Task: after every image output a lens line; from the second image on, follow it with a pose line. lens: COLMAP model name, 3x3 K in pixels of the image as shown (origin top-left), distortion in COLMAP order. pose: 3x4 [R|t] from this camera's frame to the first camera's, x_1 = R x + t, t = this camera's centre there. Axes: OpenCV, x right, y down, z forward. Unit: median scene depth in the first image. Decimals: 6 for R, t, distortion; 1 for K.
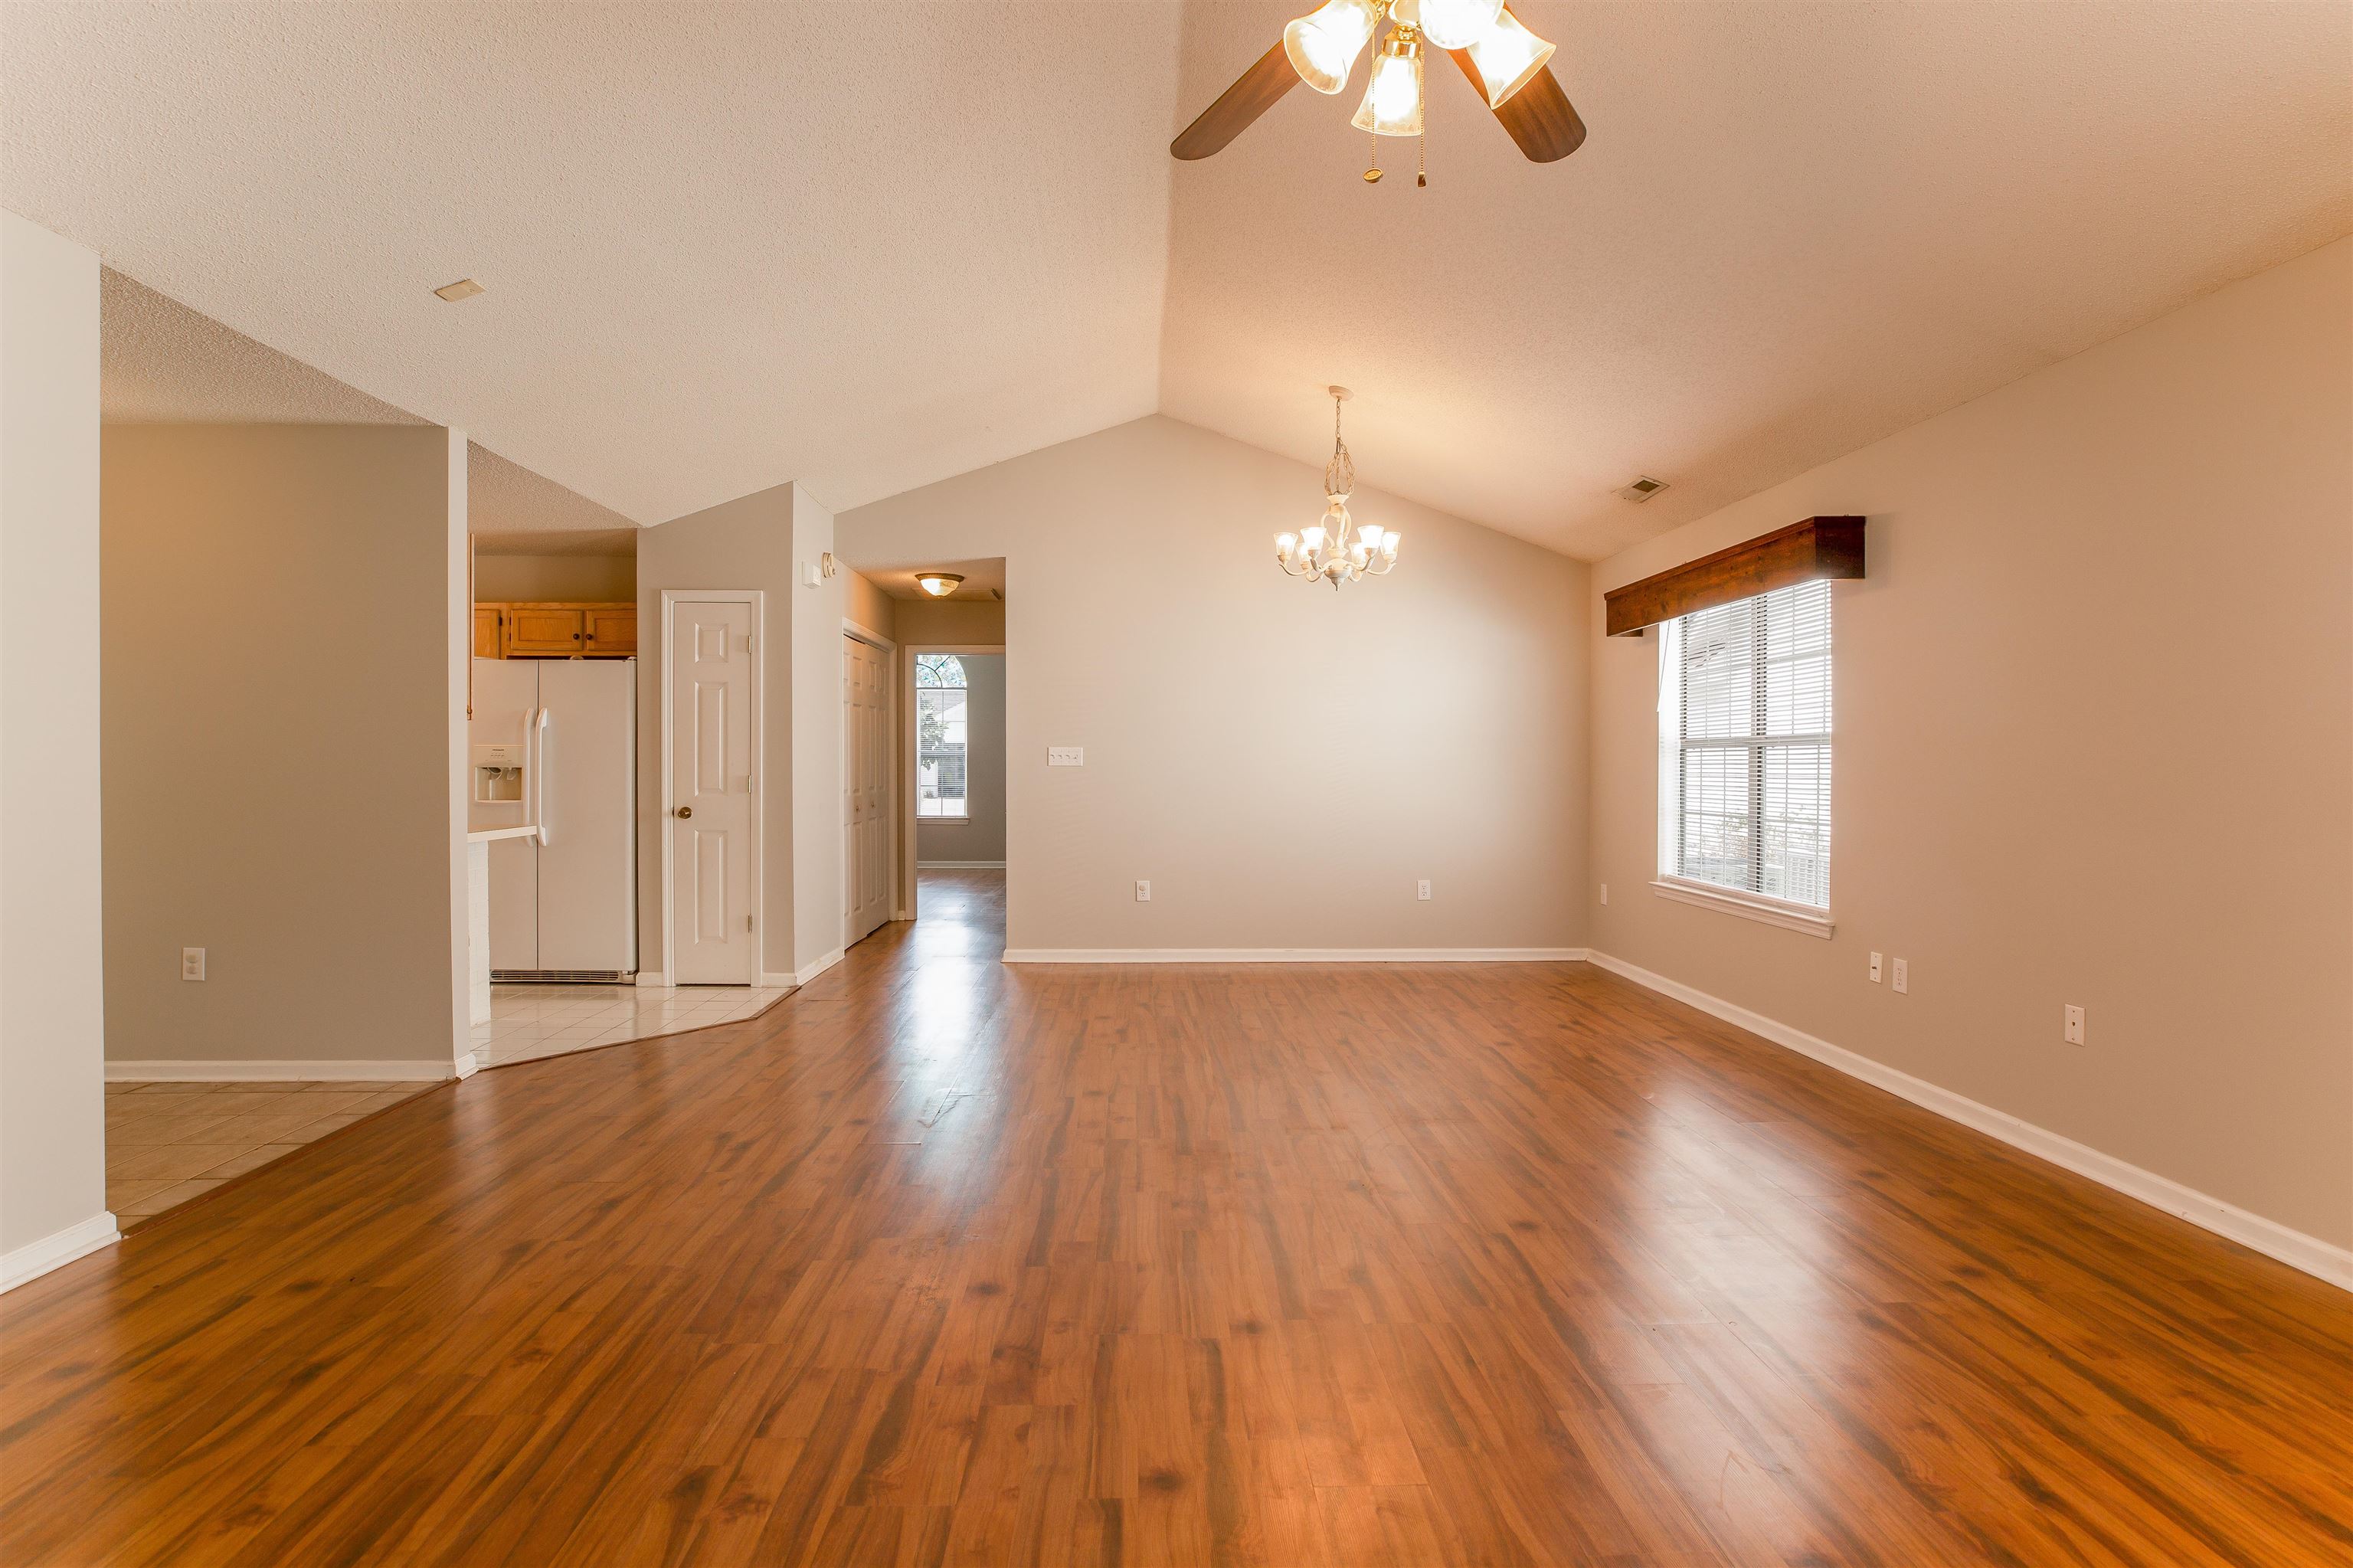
lens RADIAL K [[1170.5, 0, 1184.5], [0, 1170.5, 781.1], [0, 0, 1]] dist [-0.050626, 0.021185]
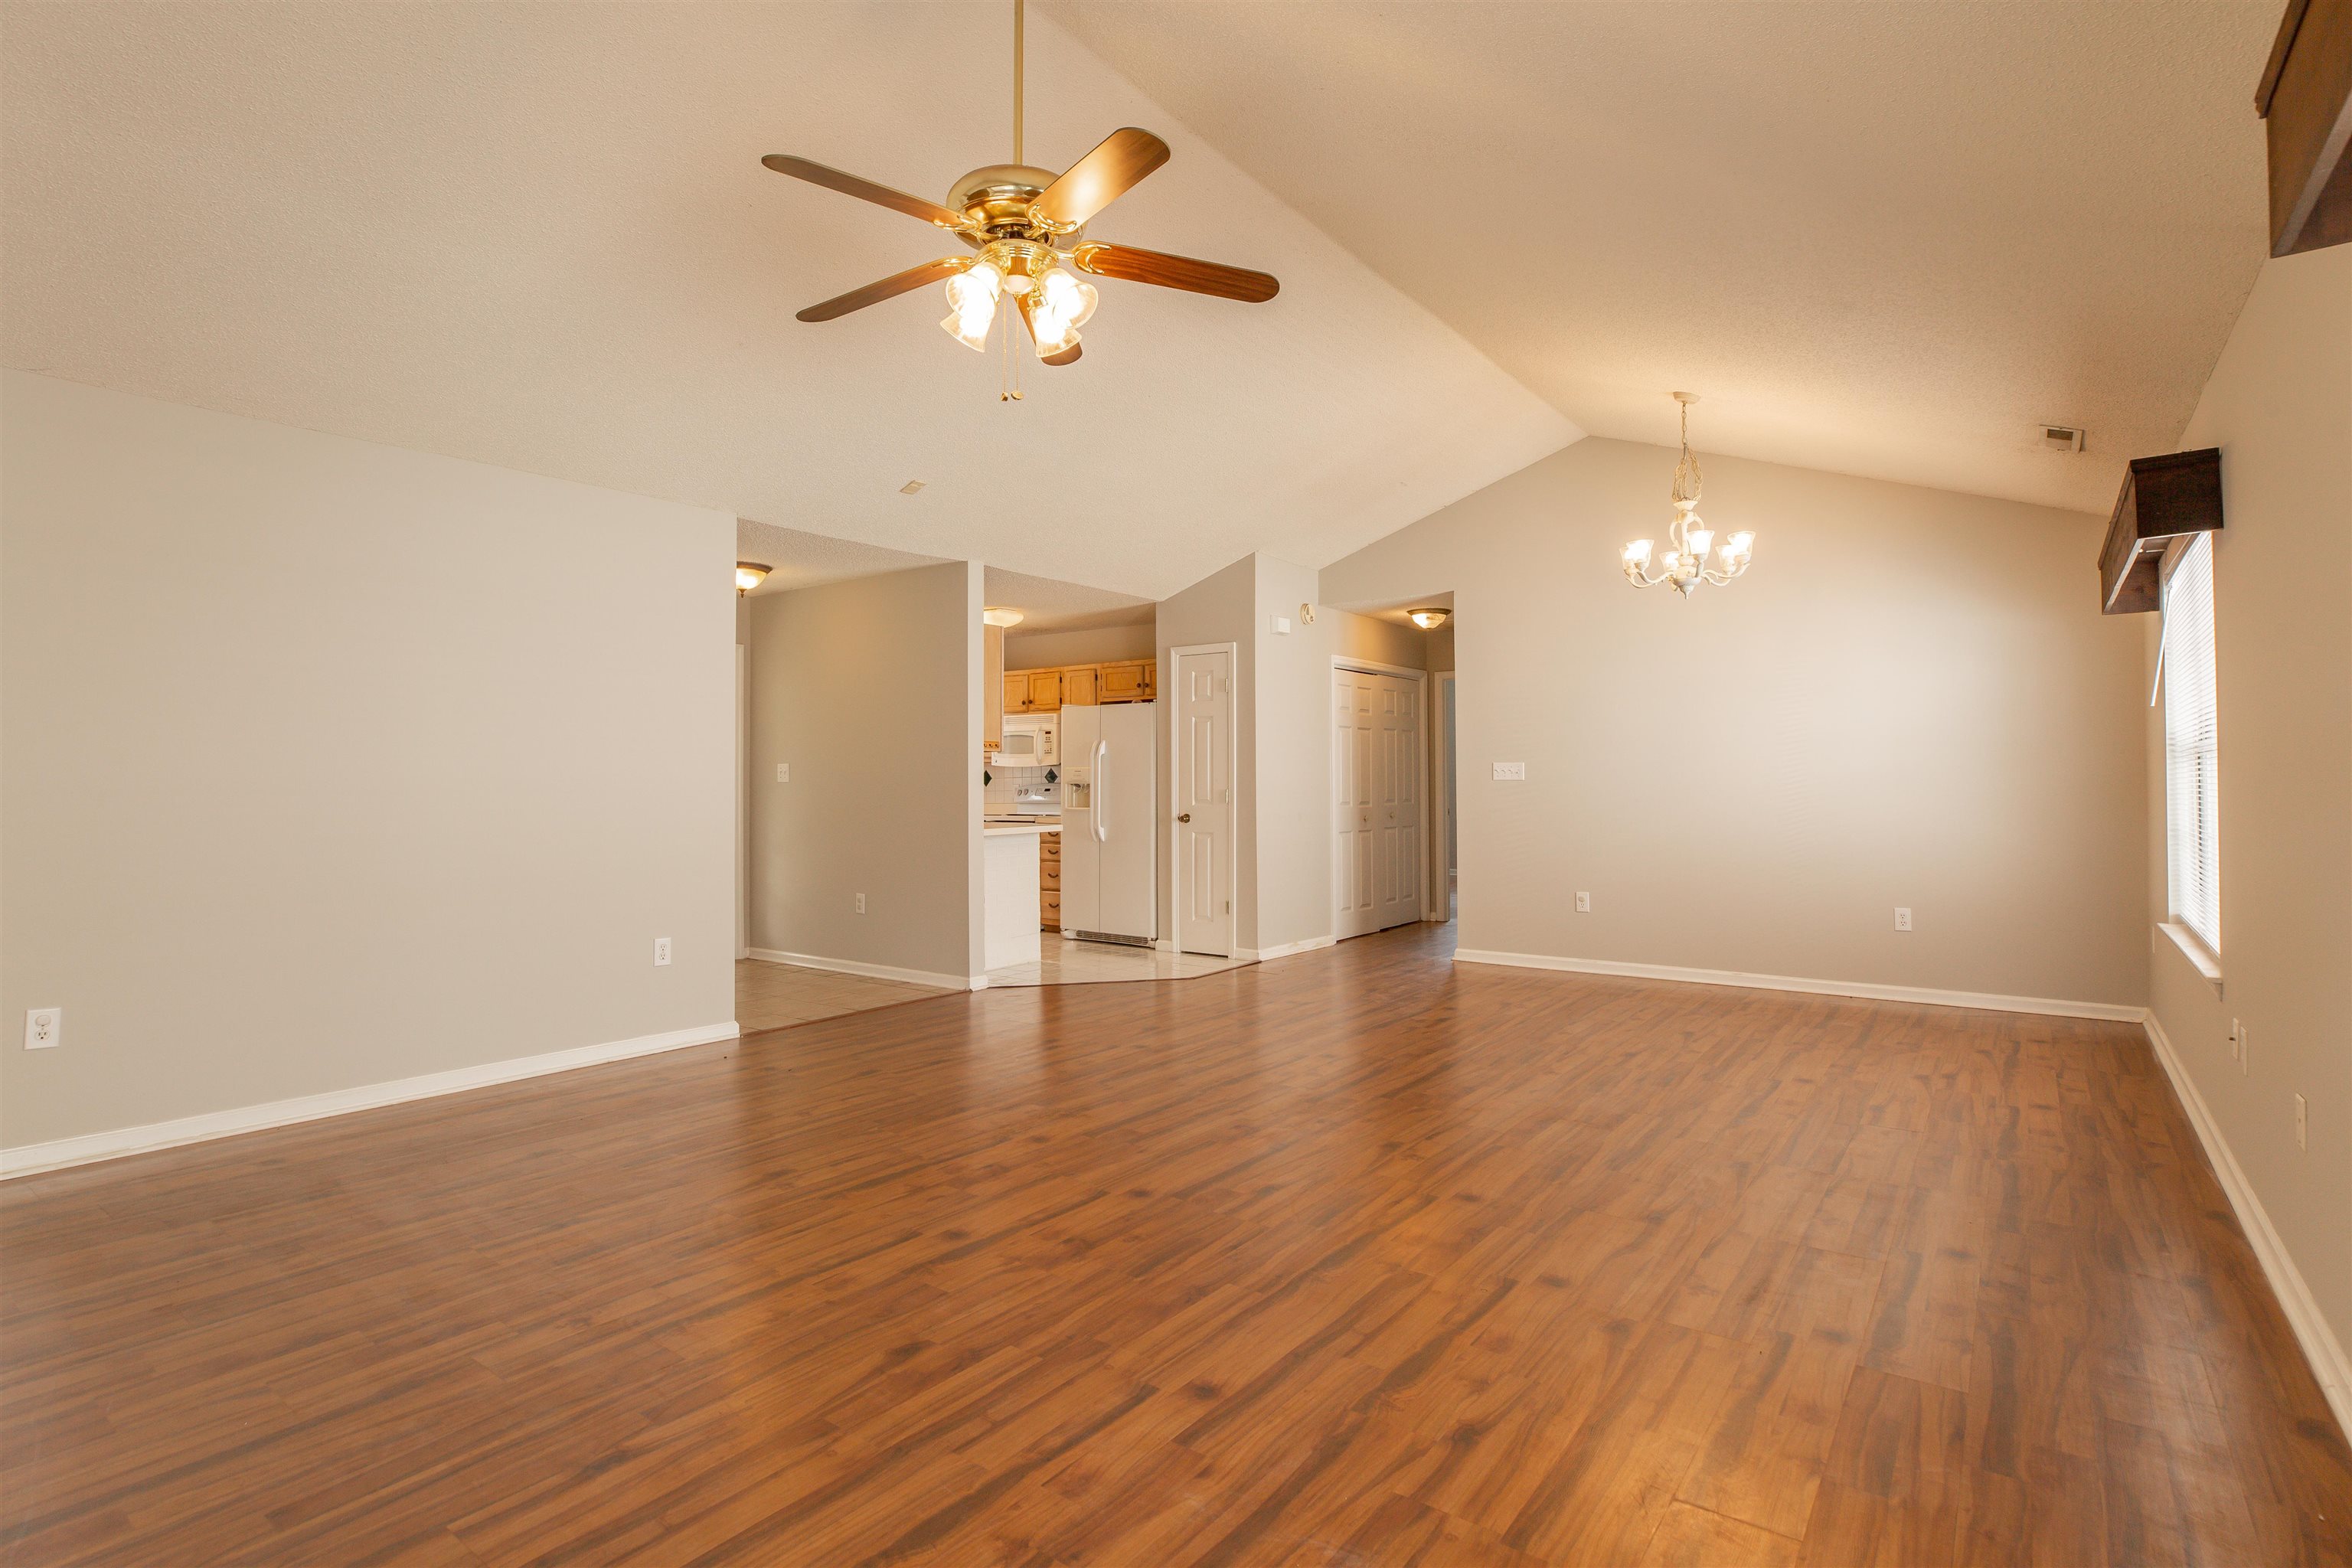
lens RADIAL K [[1170.0, 0, 1184.0], [0, 1170.0, 781.1], [0, 0, 1]] dist [-0.050626, 0.021185]
pose [[0.777293, -0.005938, -0.629111, 0.412325], [-0.002431, 0.999920, -0.012442, 0.001952], [0.629135, 0.011201, 0.777216, -0.014551]]
